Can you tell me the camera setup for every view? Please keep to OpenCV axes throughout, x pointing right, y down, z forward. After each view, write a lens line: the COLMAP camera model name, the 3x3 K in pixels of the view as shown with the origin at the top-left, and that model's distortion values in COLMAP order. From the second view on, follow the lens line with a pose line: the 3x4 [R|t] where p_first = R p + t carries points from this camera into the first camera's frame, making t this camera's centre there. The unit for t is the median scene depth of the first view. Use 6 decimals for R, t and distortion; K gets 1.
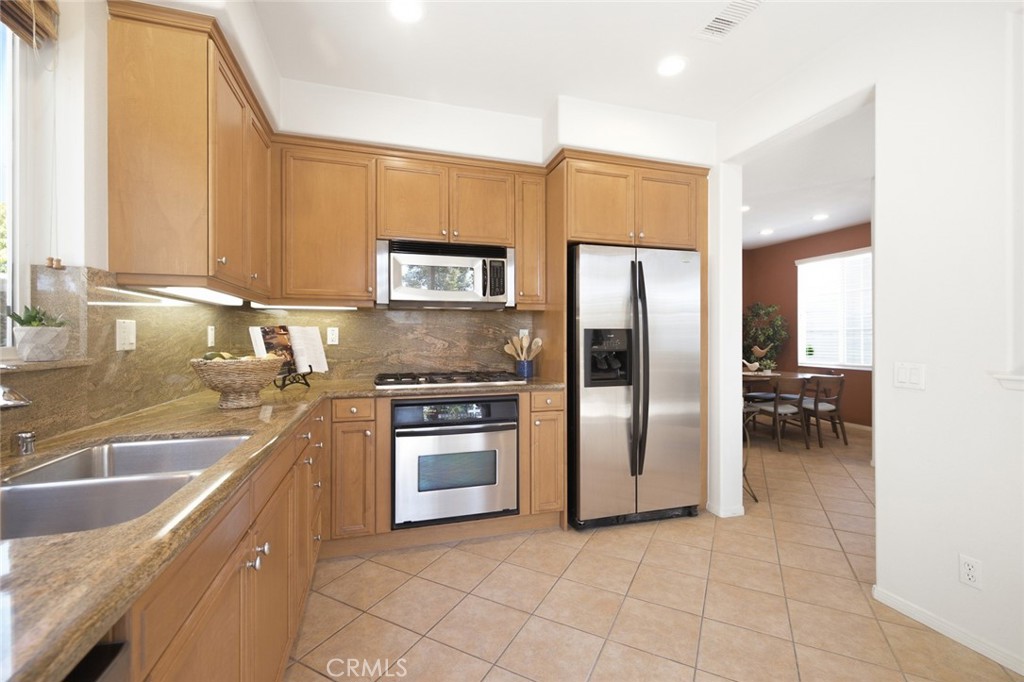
lens RADIAL K [[430.0, 0, 511.0], [0, 430.0, 336.7], [0, 0, 1]] dist [0.003981, -0.000902]
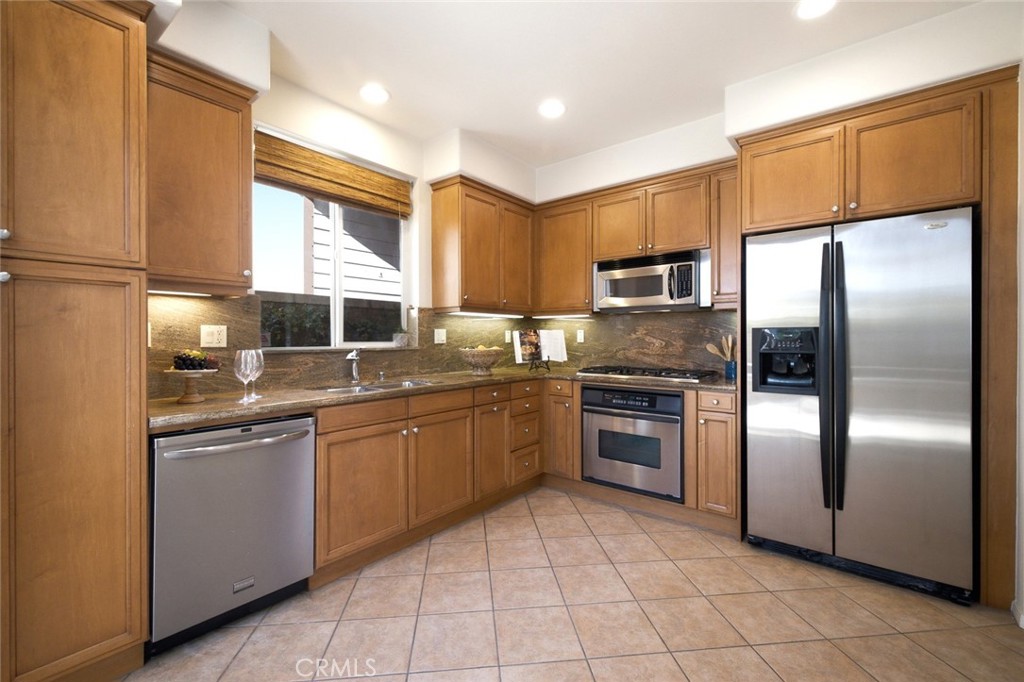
lens RADIAL K [[430.0, 0, 514.5], [0, 430.0, 339.1], [0, 0, 1]] dist [0.003981, -0.000902]
pose [[0.565991, 0.003258, -0.824405, 0.664544], [0.002262, 0.999982, 0.005504, -0.000659], [0.824408, -0.004980, 0.565974, 0.059432]]
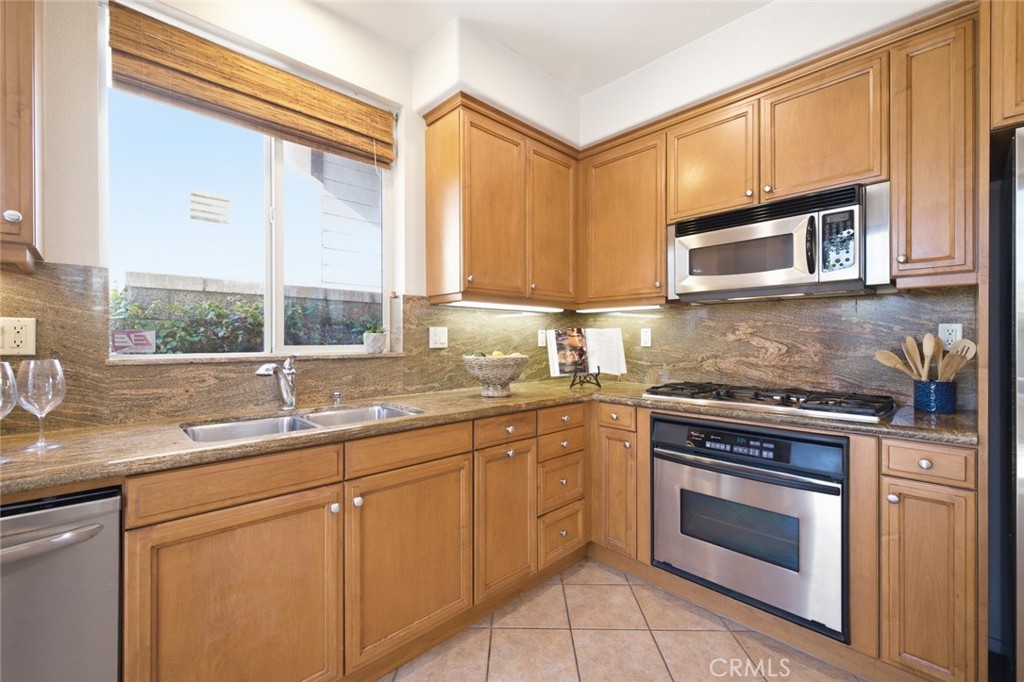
lens RADIAL K [[430.0, 0, 513.2], [0, 430.0, 341.9], [0, 0, 1]] dist [0.003981, -0.000902]
pose [[0.457802, 0.003897, -0.889046, 0.330018], [0.002427, 0.999981, 0.005634, 0.002173], [0.889051, -0.004737, 0.457784, 0.341455]]
